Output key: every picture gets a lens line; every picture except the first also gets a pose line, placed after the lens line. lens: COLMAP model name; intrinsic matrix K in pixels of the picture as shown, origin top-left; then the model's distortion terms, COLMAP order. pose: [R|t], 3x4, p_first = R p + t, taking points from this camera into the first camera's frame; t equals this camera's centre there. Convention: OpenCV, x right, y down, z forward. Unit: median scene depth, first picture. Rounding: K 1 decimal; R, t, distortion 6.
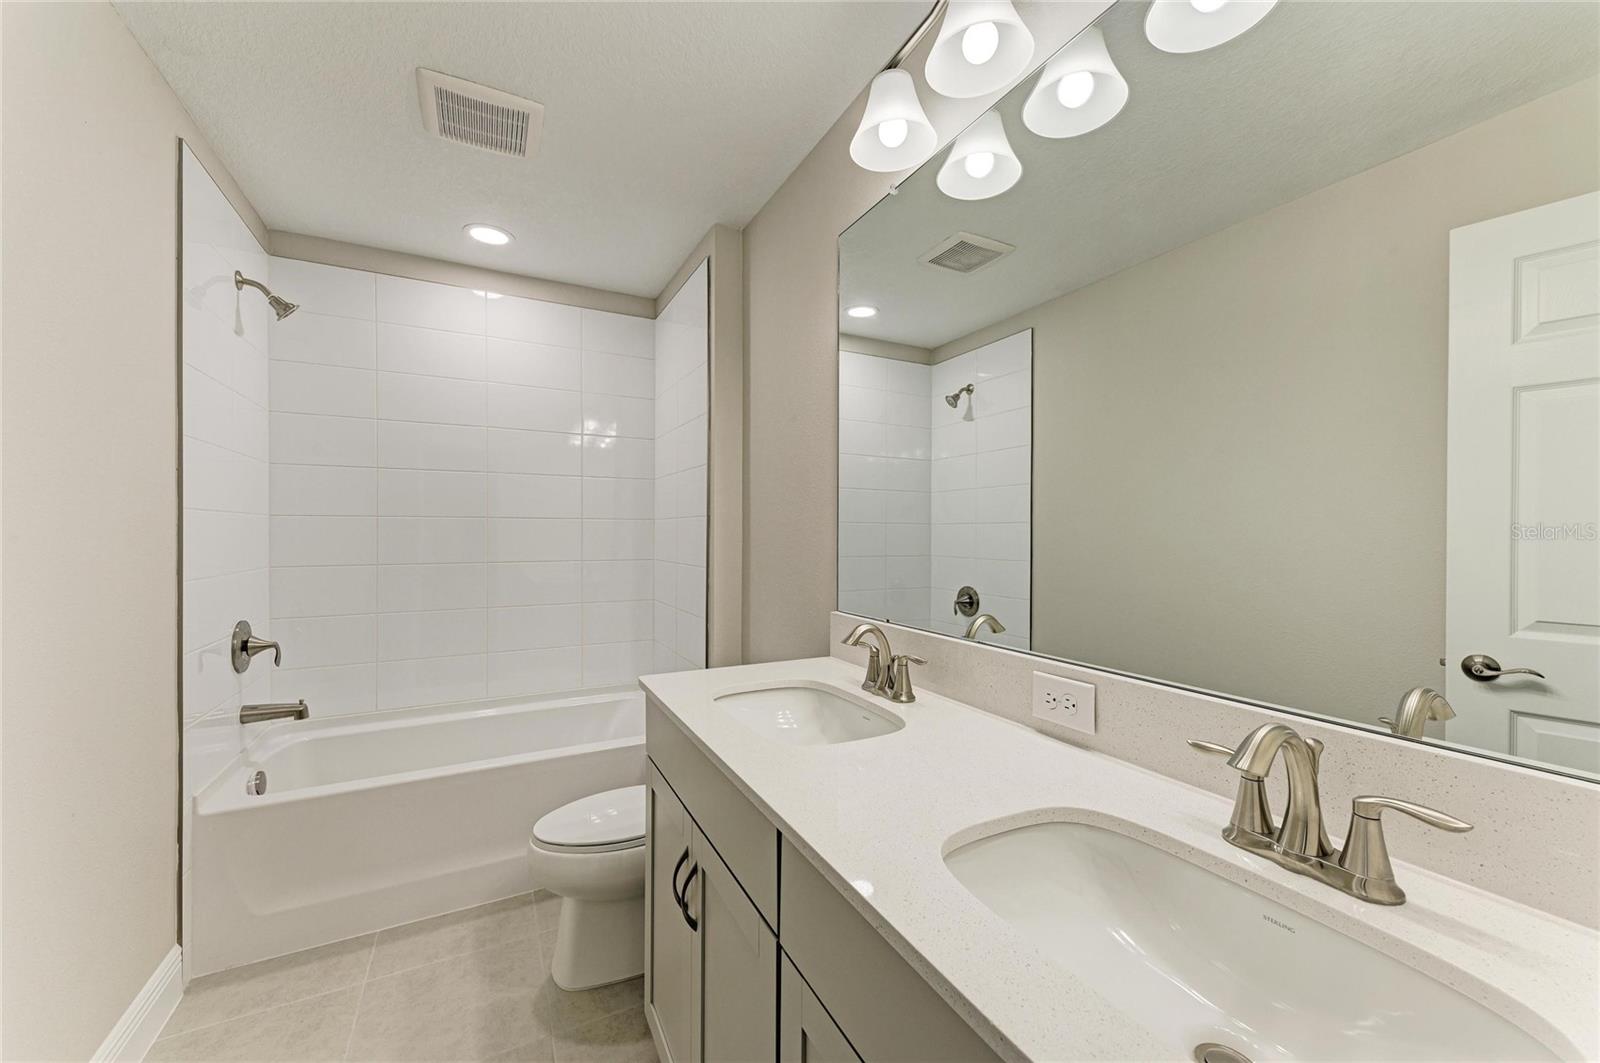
lens RADIAL K [[596.6, 0, 800.0], [0, 596.6, 531.5], [0, 0, 1]] dist [0.024836, -0.007409]
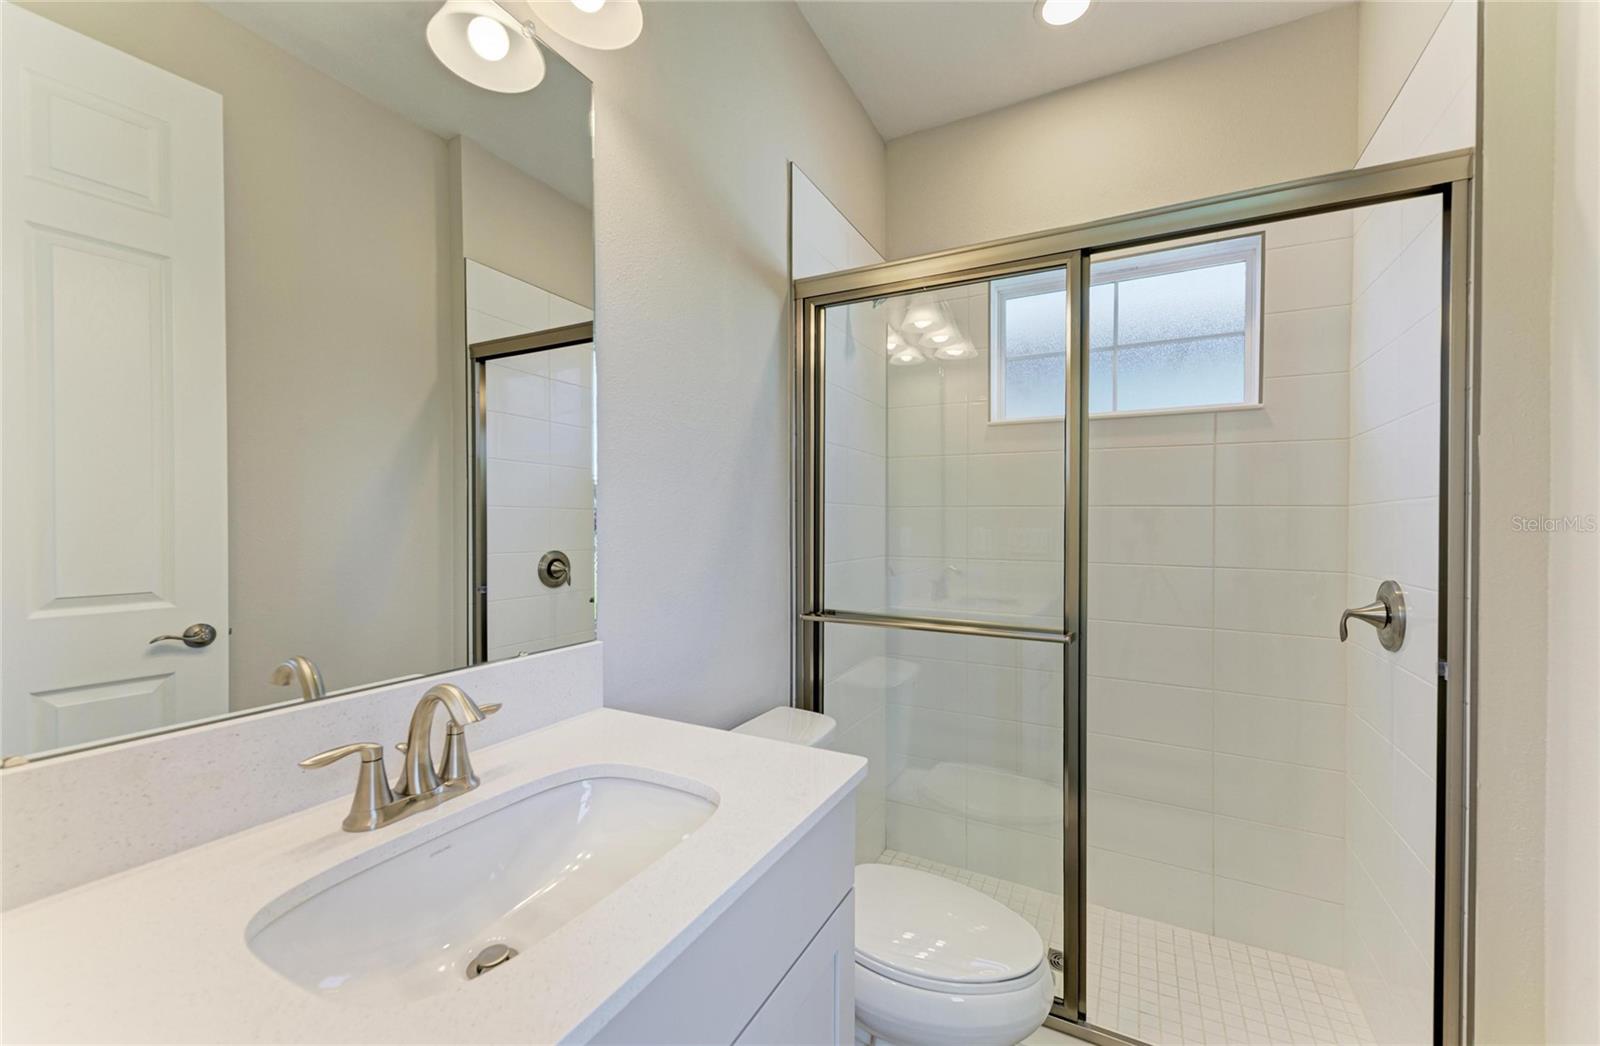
lens RADIAL K [[641.4, 0, 800.0], [0, 641.4, 523.0], [0, 0, 1]] dist [0.000582, 0.000046]
pose [[-0.571995, -0.008519, 0.820213, -0.628462], [-0.000391, 0.999949, 0.010113, -0.010592], [-0.820257, 0.005463, -0.571969, 1.118130]]
